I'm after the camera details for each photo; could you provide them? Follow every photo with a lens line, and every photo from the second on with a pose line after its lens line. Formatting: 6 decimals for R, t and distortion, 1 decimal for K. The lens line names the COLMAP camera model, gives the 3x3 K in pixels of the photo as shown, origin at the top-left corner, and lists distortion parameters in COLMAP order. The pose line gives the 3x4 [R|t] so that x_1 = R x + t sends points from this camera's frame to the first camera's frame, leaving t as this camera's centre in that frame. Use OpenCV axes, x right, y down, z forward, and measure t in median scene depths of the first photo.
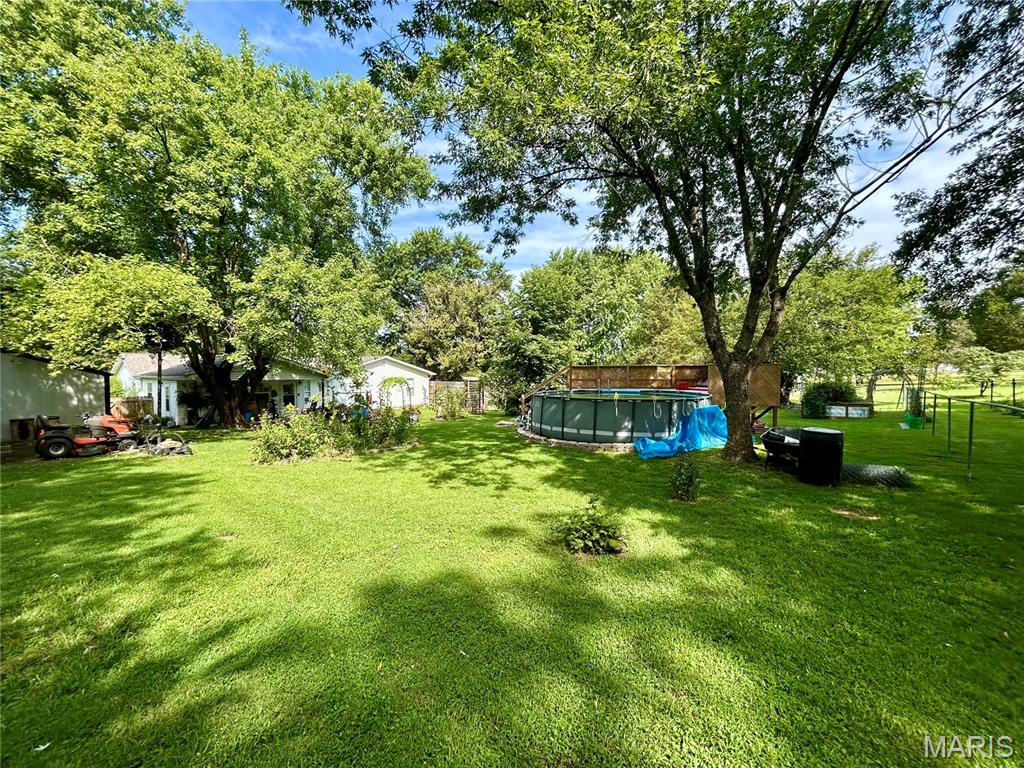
lens RADIAL K [[415.1, 0, 511.8], [0, 415.1, 380.0], [0, 0, 1]] dist [0.003319, 0.000452]
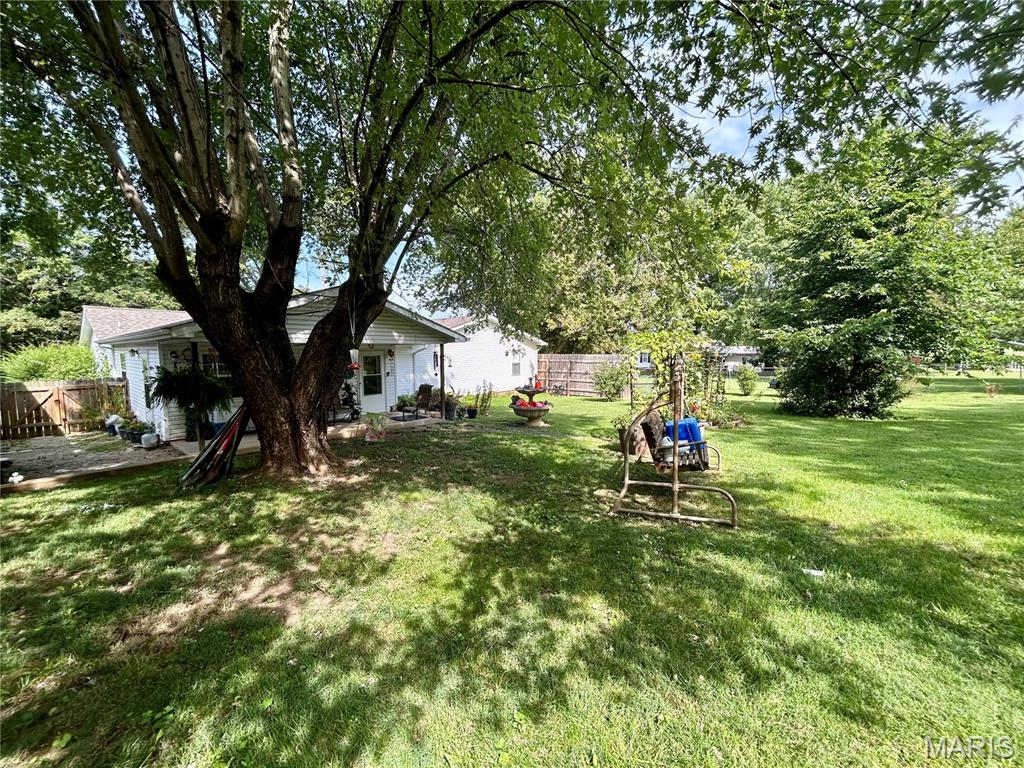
lens RADIAL K [[415.1, 0, 512.8], [0, 415.1, 389.1], [0, 0, 1]] dist [0.003319, 0.000452]
pose [[0.999625, -0.001431, -0.027346, -0.362161], [0.003476, 0.997187, 0.074879, 0.015198], [0.027162, -0.074946, 0.996818, 0.495984]]
